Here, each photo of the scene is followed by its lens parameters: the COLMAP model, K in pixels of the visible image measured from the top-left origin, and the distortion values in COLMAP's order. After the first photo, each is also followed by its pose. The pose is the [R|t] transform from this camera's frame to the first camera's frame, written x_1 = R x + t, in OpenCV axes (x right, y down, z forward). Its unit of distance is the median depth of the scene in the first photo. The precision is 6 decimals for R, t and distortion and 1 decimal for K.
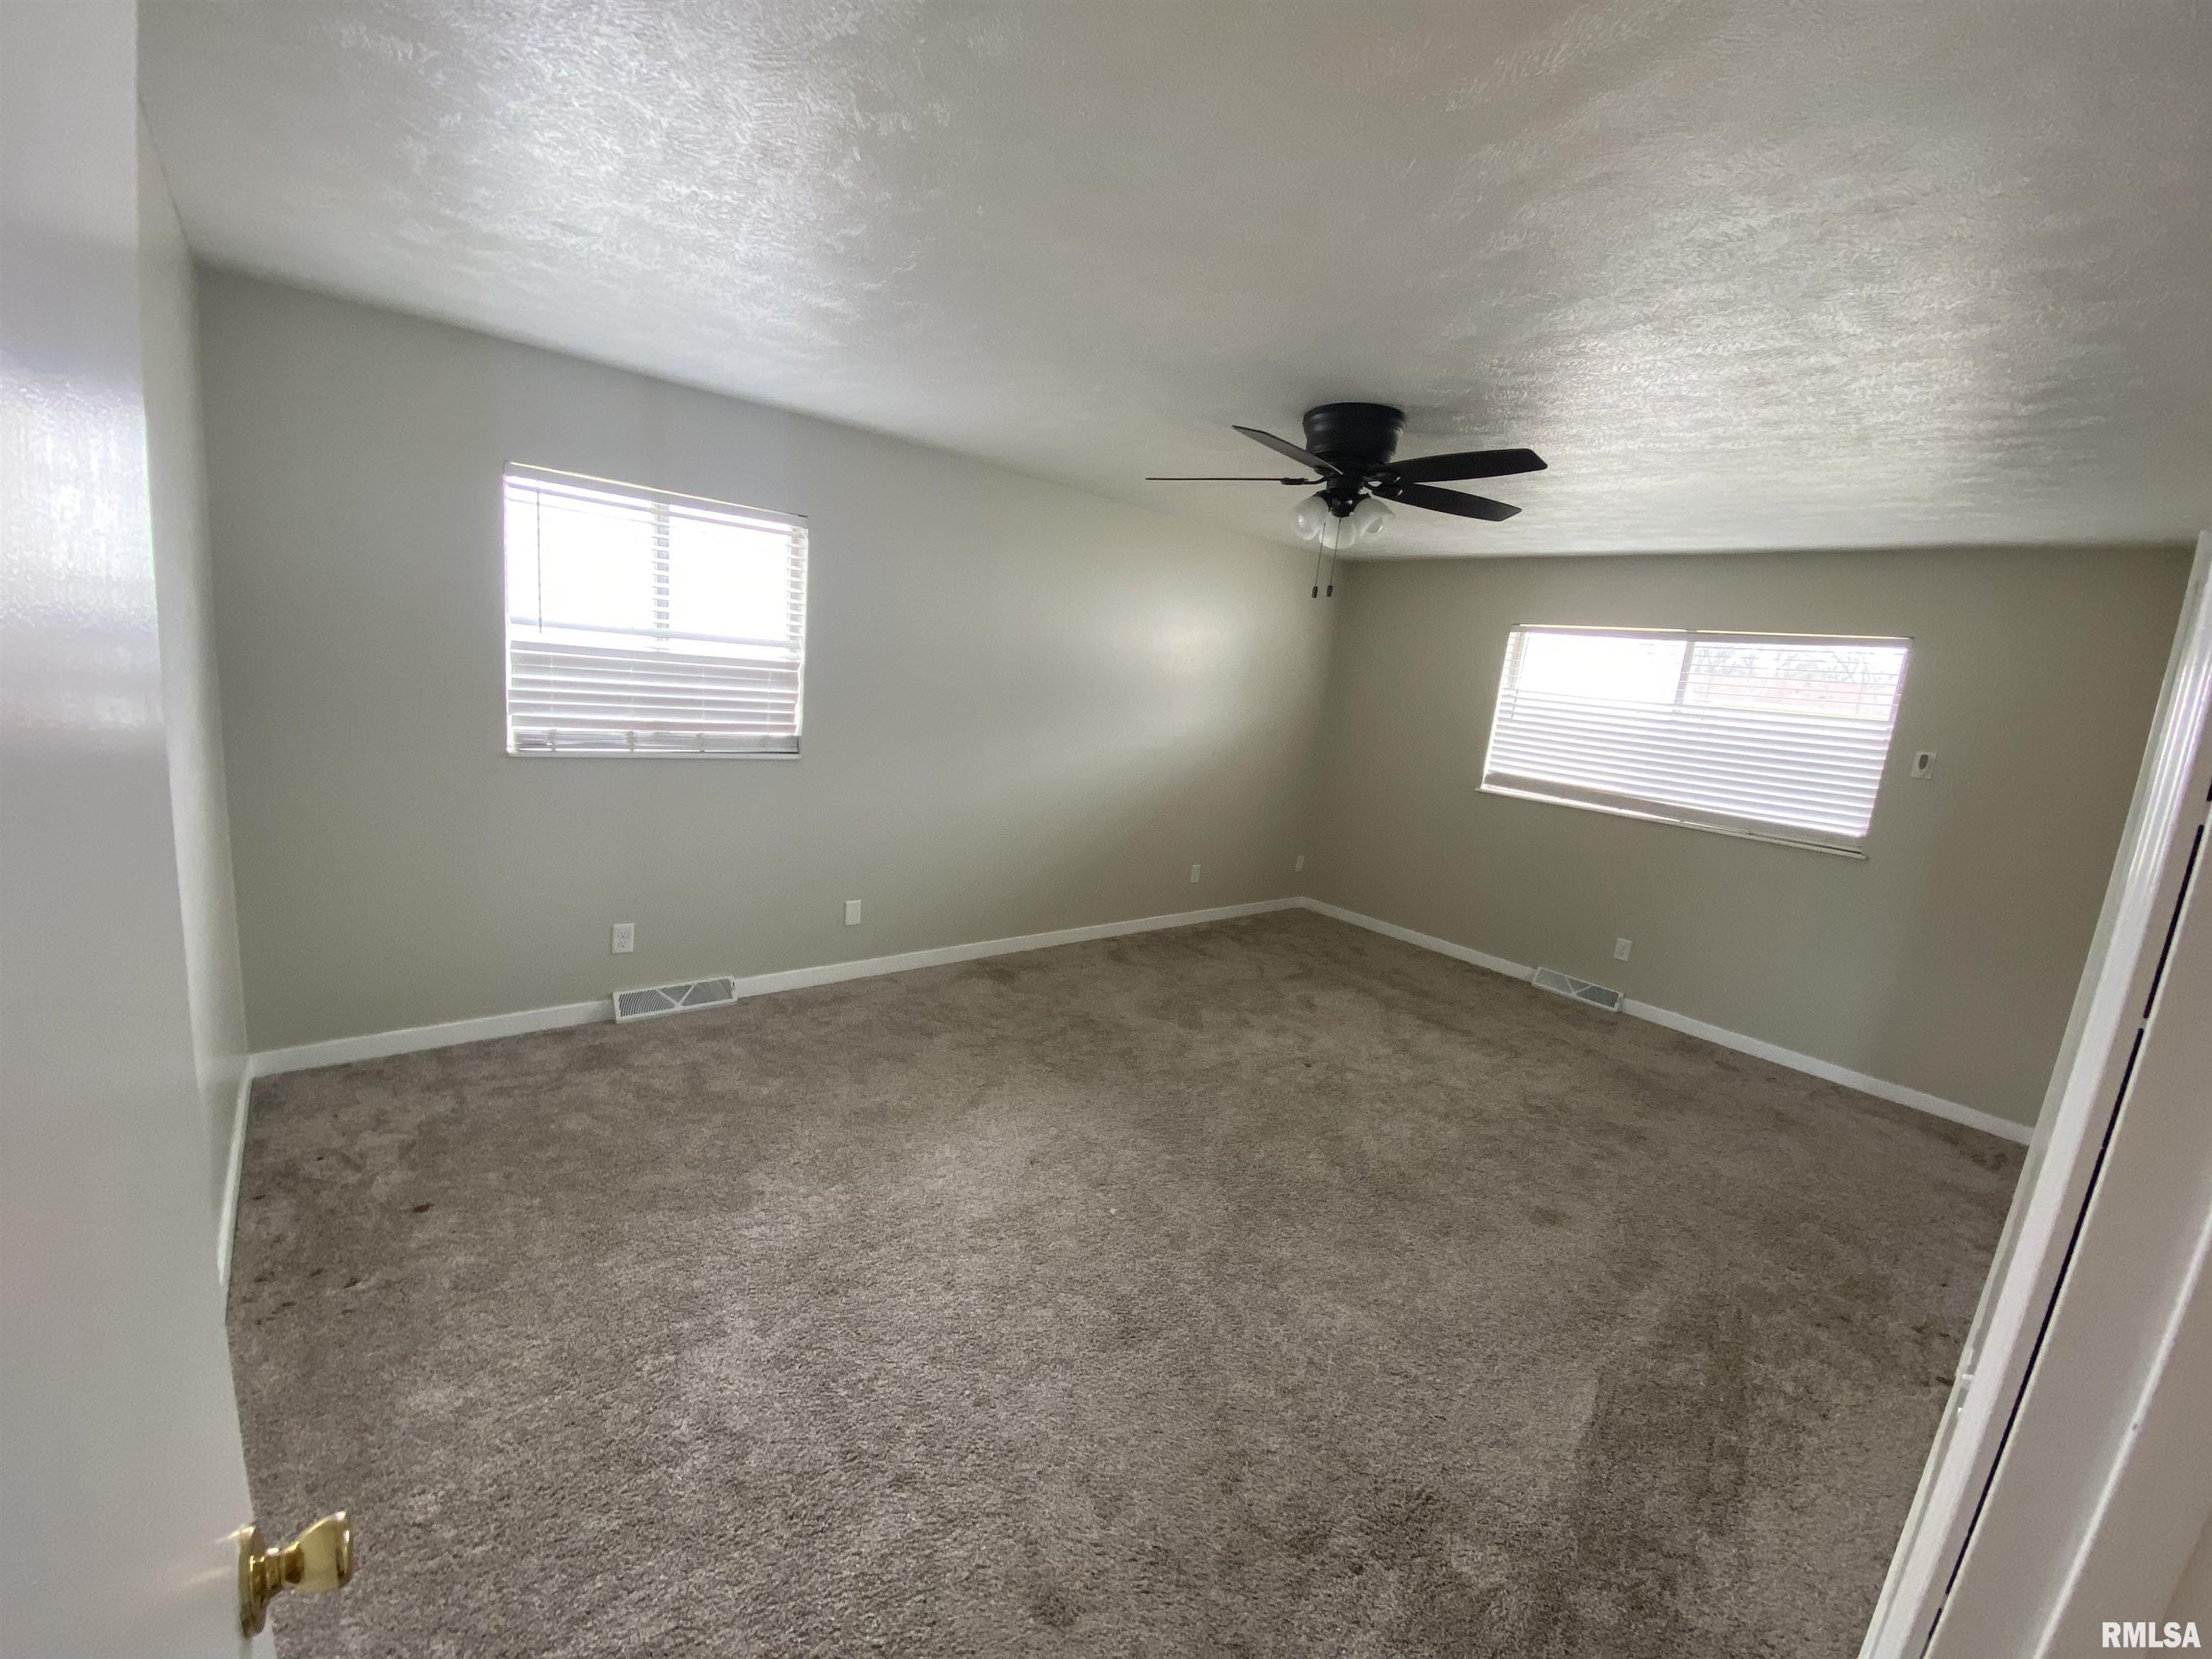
lens RADIAL K [[884.6, 0, 1106.0], [0, 884.6, 829.5], [0, 0, 1]] dist [0.000607, -0.009626]
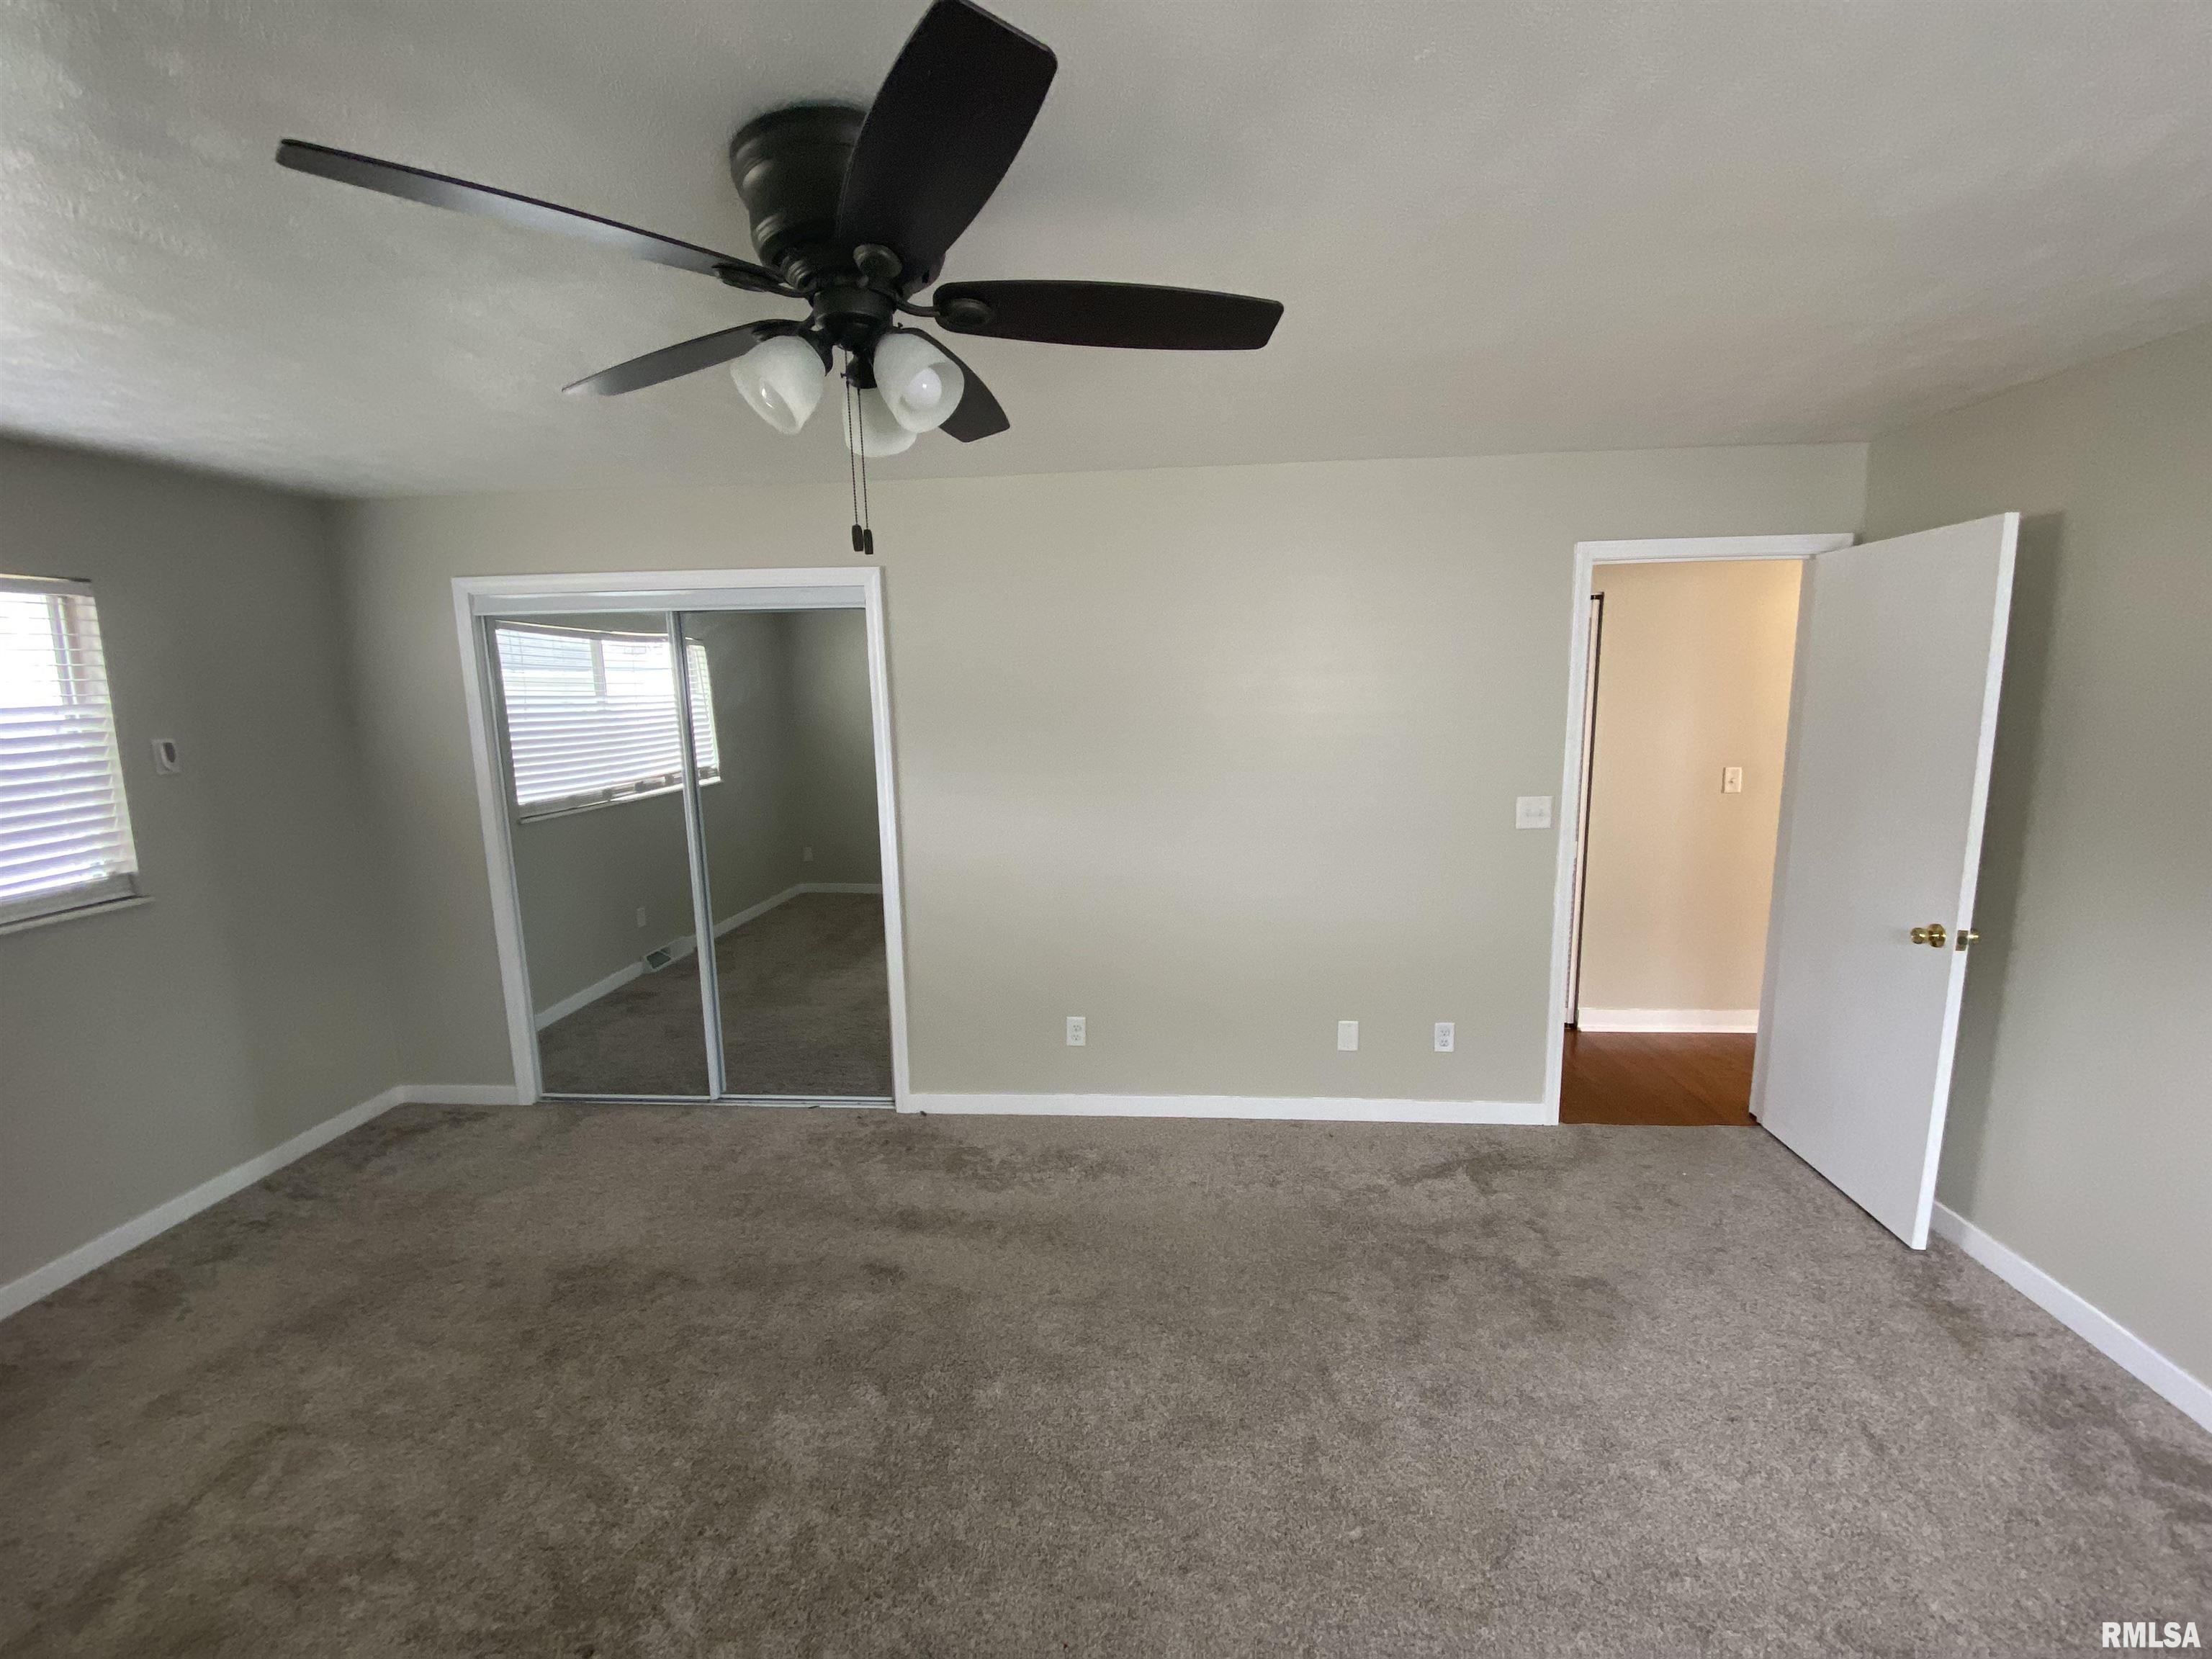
lens RADIAL K [[884.6, 0, 1106.0], [0, 884.6, 829.5], [0, 0, 1]] dist [0.000607, -0.009626]
pose [[-0.698977, -0.184035, 0.691059, -0.142135], [0.089266, 0.936311, 0.339636, -0.200429], [-0.709551, 0.299086, -0.638032, 0.973179]]
